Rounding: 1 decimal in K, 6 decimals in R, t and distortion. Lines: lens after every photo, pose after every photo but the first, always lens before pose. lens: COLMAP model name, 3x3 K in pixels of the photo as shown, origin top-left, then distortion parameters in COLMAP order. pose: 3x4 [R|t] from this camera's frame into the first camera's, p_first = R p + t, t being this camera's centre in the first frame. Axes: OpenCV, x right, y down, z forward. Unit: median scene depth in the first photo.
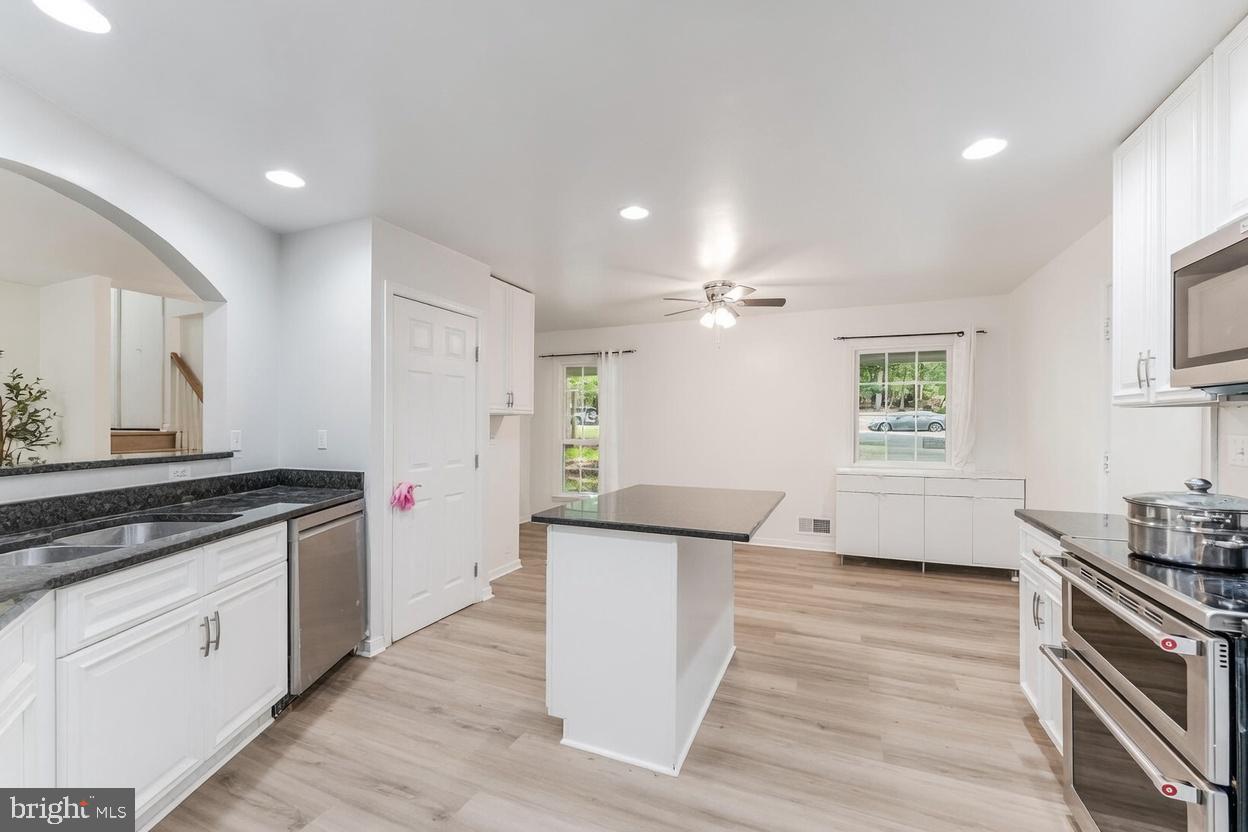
lens RADIAL K [[545.2, 0, 624.0], [0, 545.2, 416.0], [0, 0, 1]] dist [-0.001092, -0.000003]
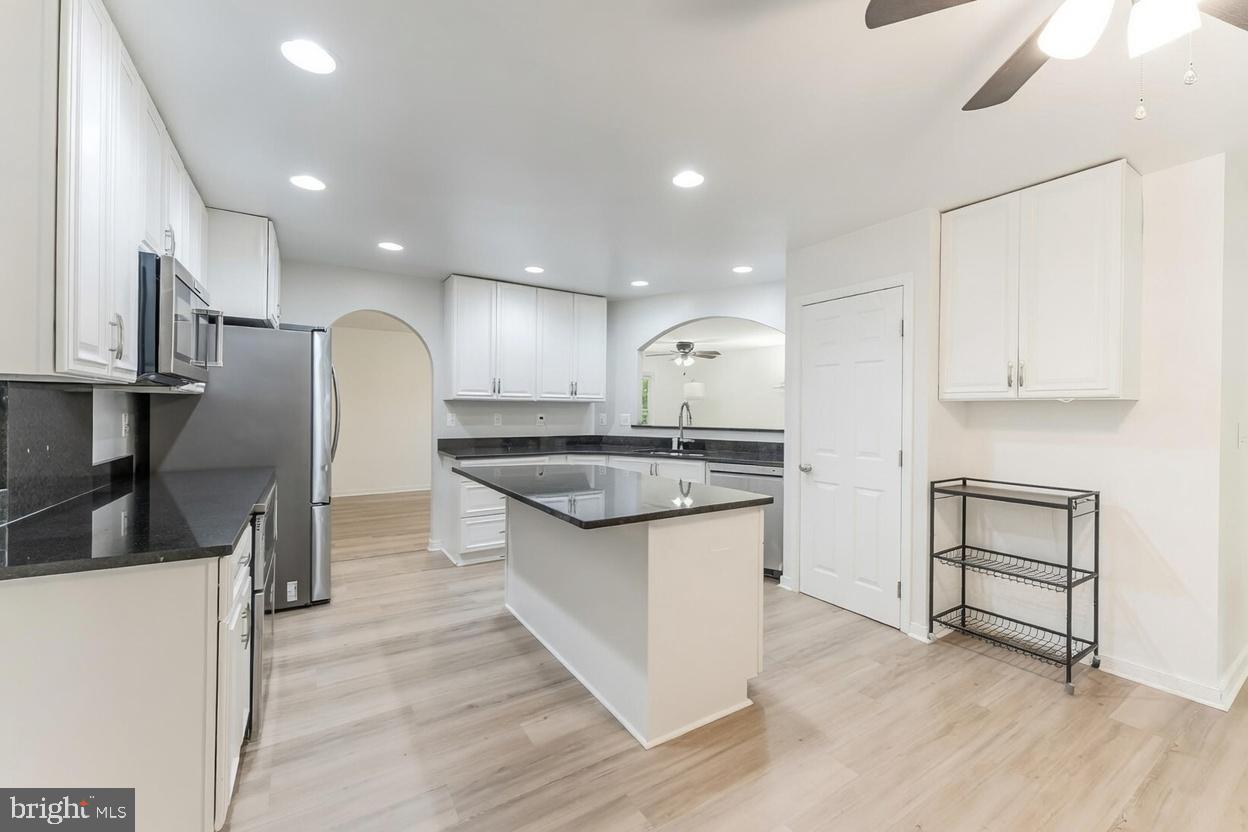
lens RADIAL K [[508.3, 0, 617.7], [0, 508.3, 416.3], [0, 0, 1]] dist [-0.001615, -0.000250]
pose [[-0.604237, 0.005297, -0.796787, 0.996095], [0.001572, 0.999984, 0.005456, 0.023619], [0.796803, 0.002044, -0.604236, 1.870924]]
